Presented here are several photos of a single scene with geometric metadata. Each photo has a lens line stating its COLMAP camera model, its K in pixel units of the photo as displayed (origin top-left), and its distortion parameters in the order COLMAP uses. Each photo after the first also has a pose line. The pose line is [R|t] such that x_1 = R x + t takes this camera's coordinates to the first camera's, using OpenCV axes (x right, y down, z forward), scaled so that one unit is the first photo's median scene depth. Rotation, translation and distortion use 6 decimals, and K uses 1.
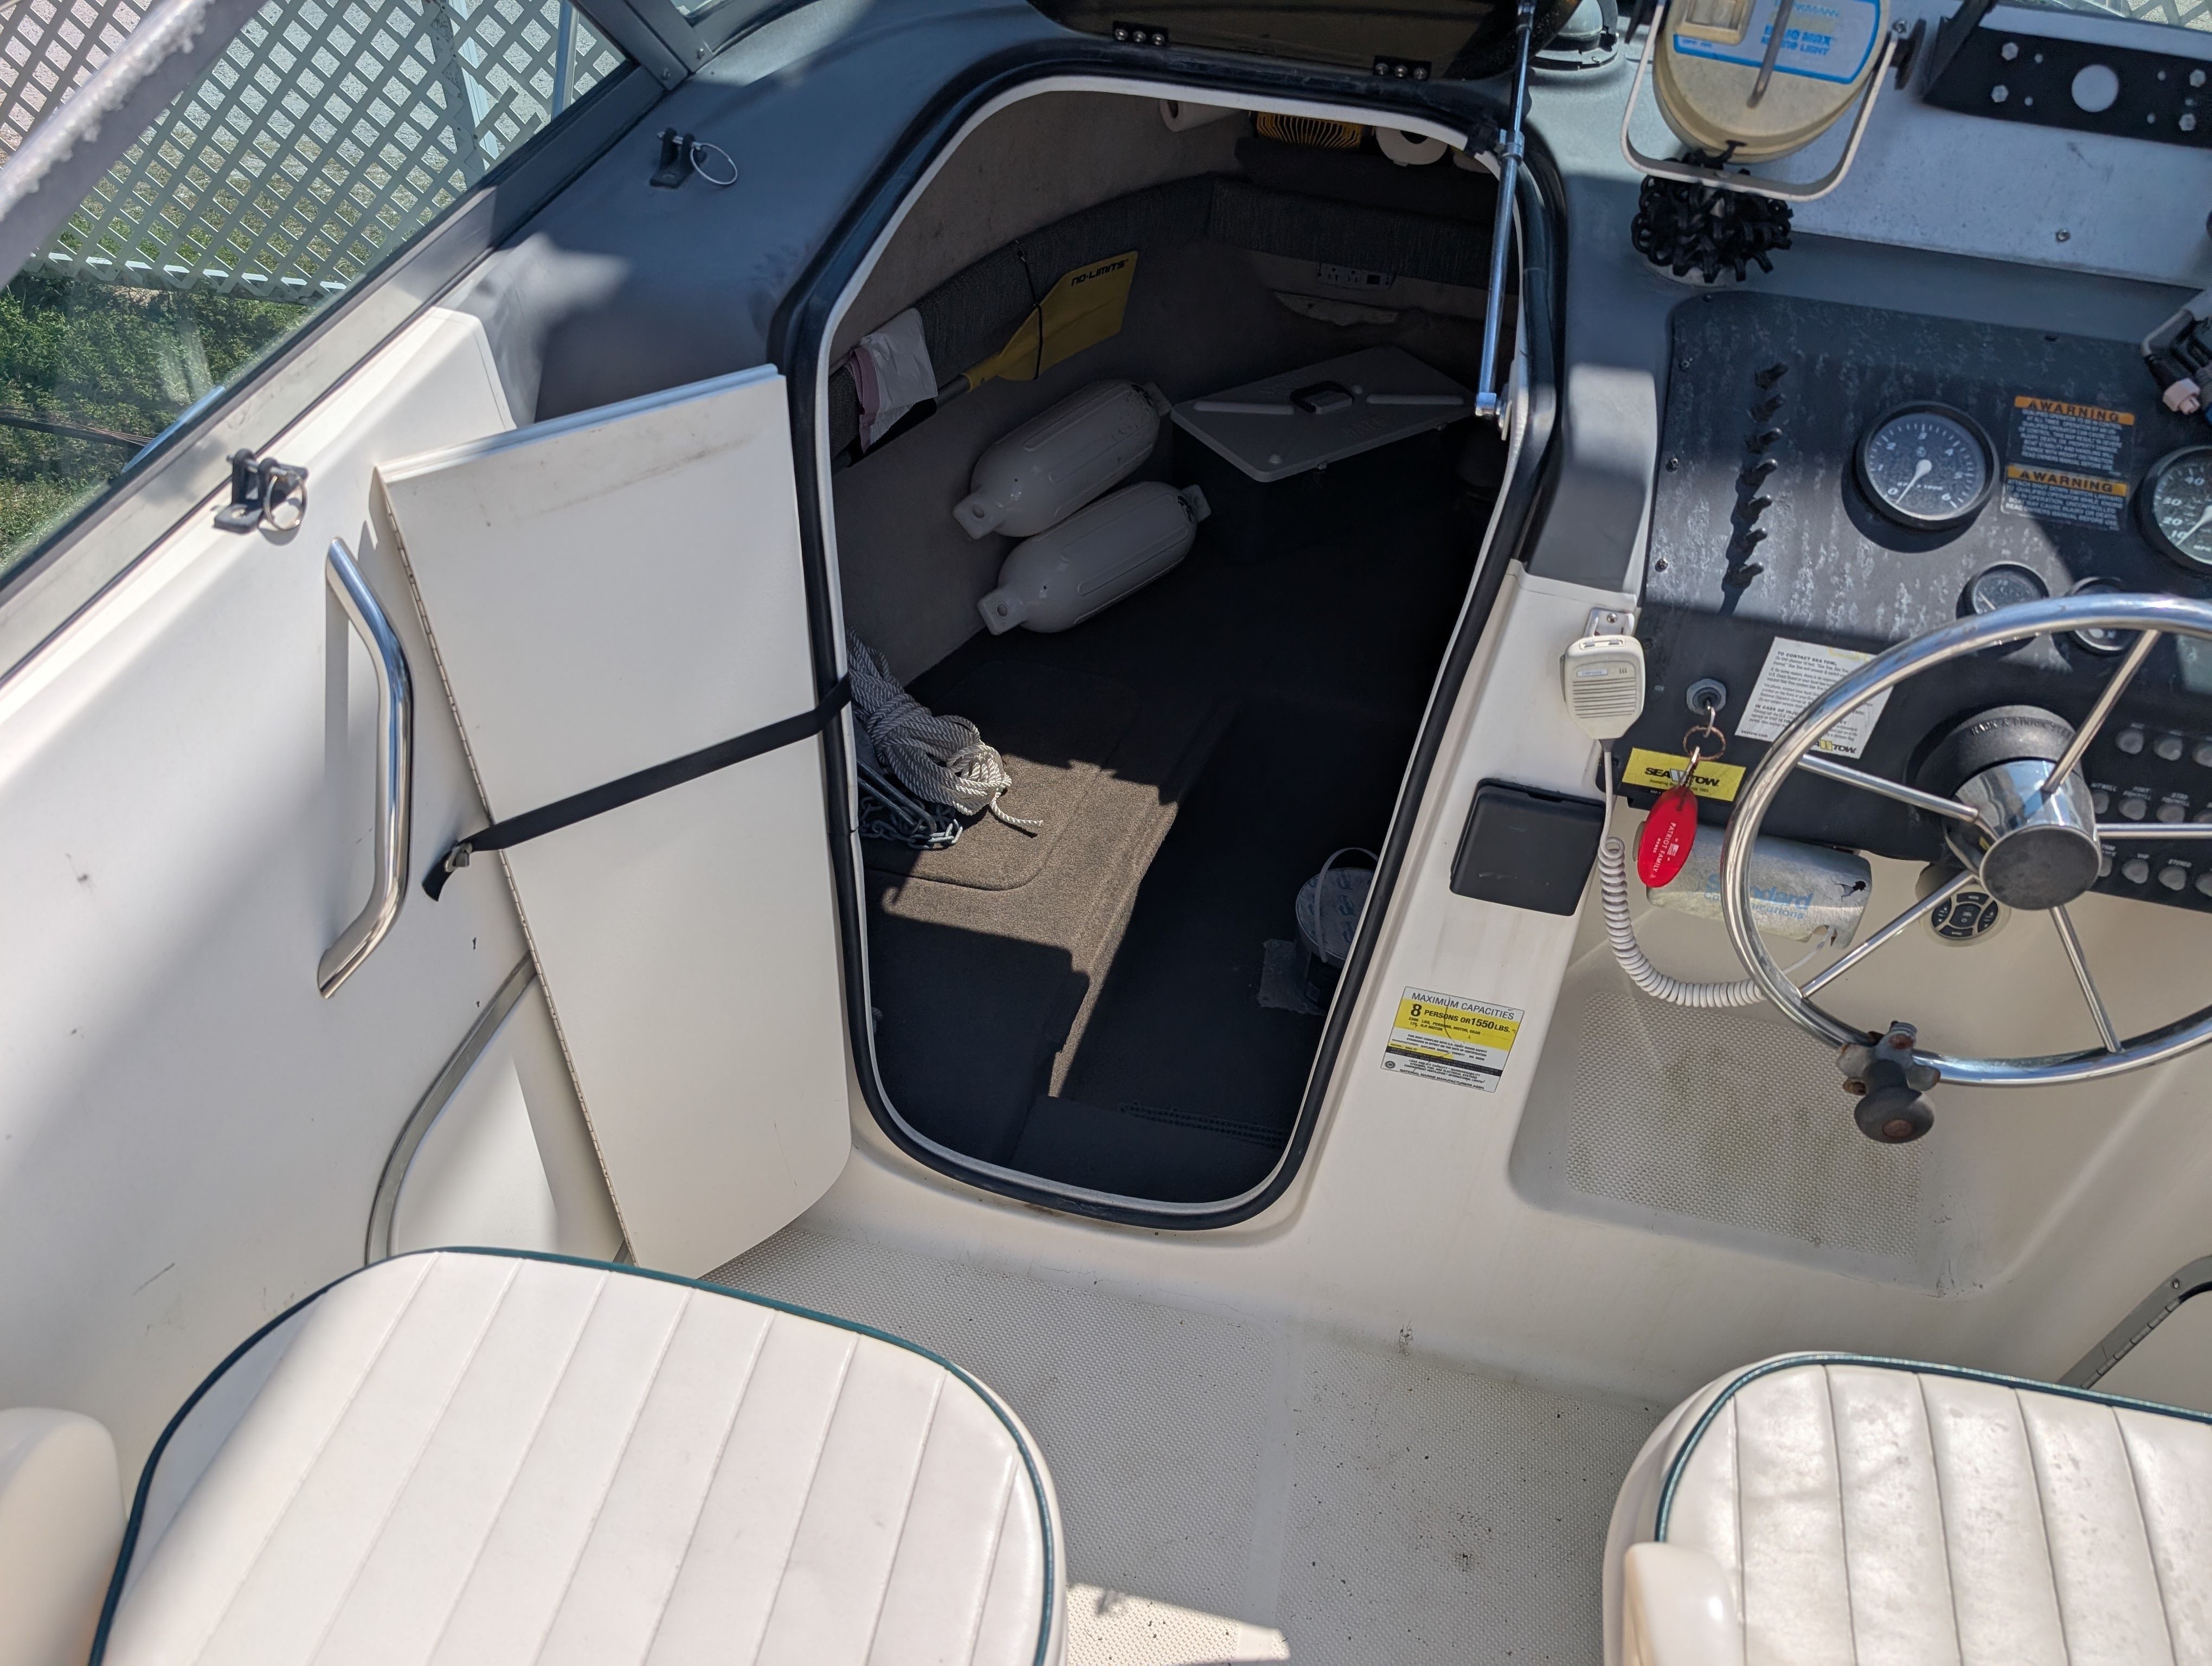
lens RADIAL K [[1571.4, 0, 1106.0], [0, 1571.4, 833.0], [0, 0, 1]] dist [-0.009479, 0.003913]
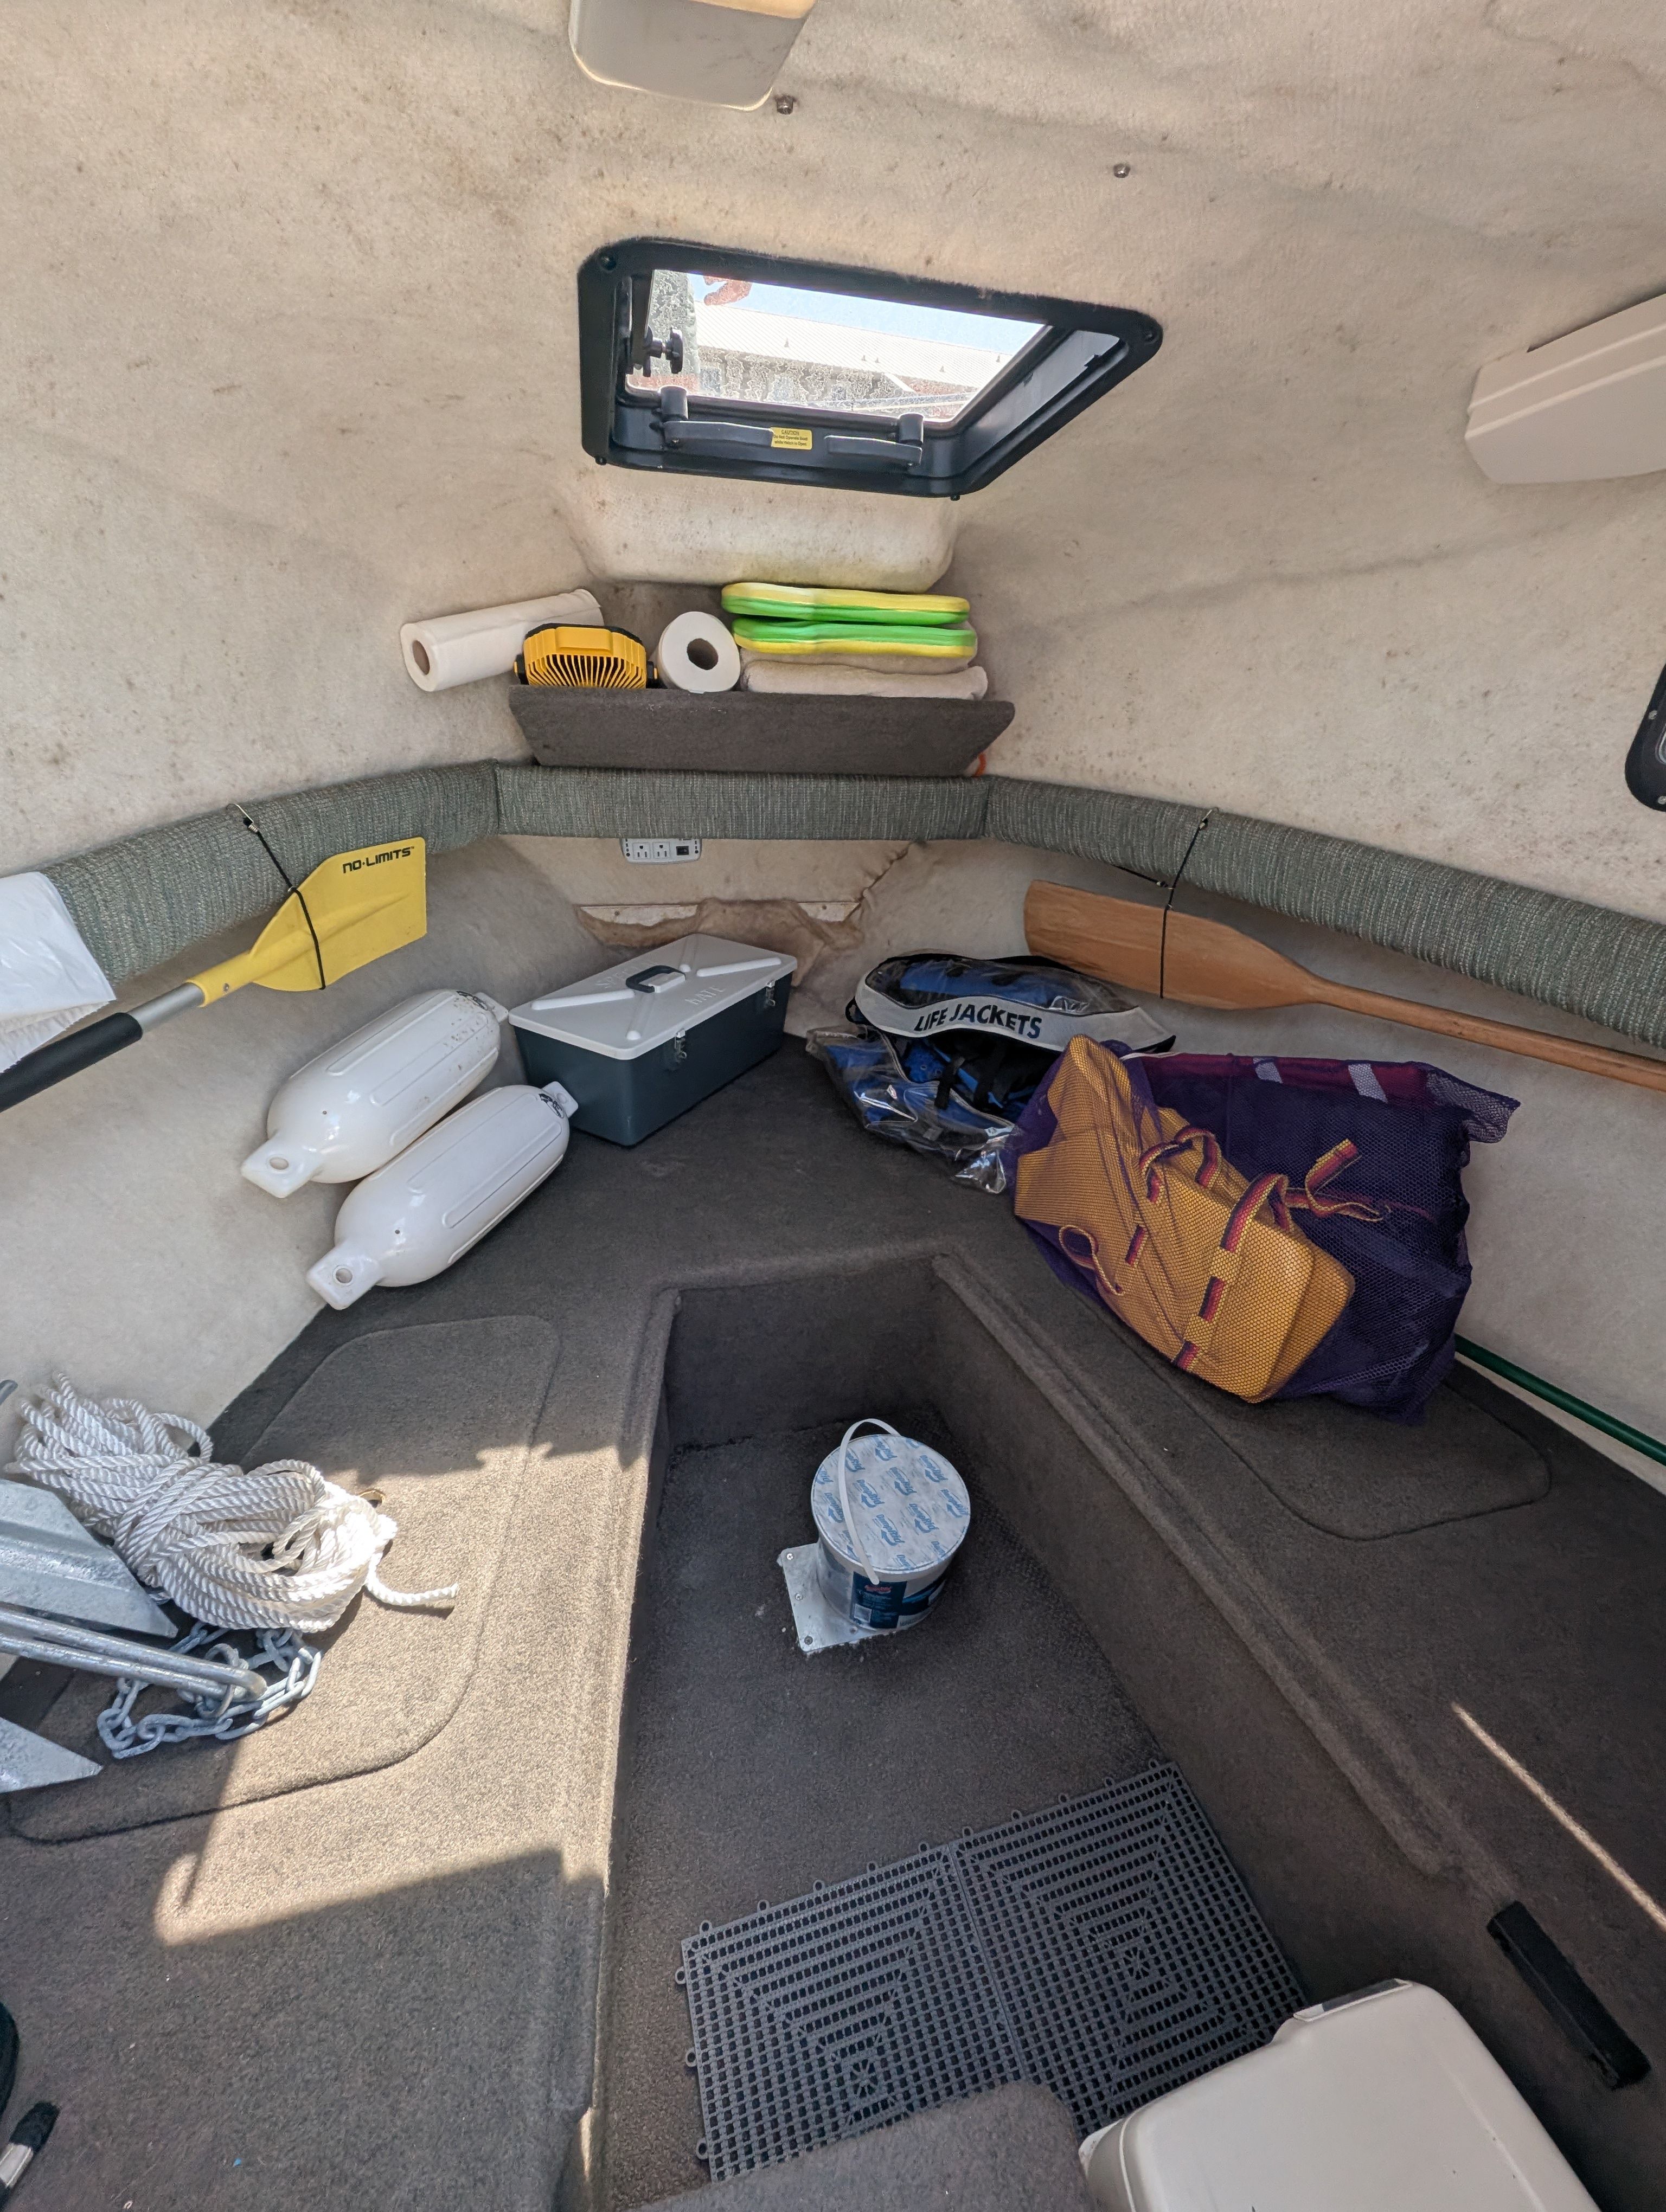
lens RADIAL K [[821.1, 0, 833.0], [0, 821.1, 1106.0], [0, 0, 1]] dist [0.000621, -0.000141]
pose [[0.891220, -0.229733, 0.391087, 0.011905], [0.310174, 0.937802, -0.155946, -0.101055], [-0.330937, 0.260287, 0.907045, 0.650763]]
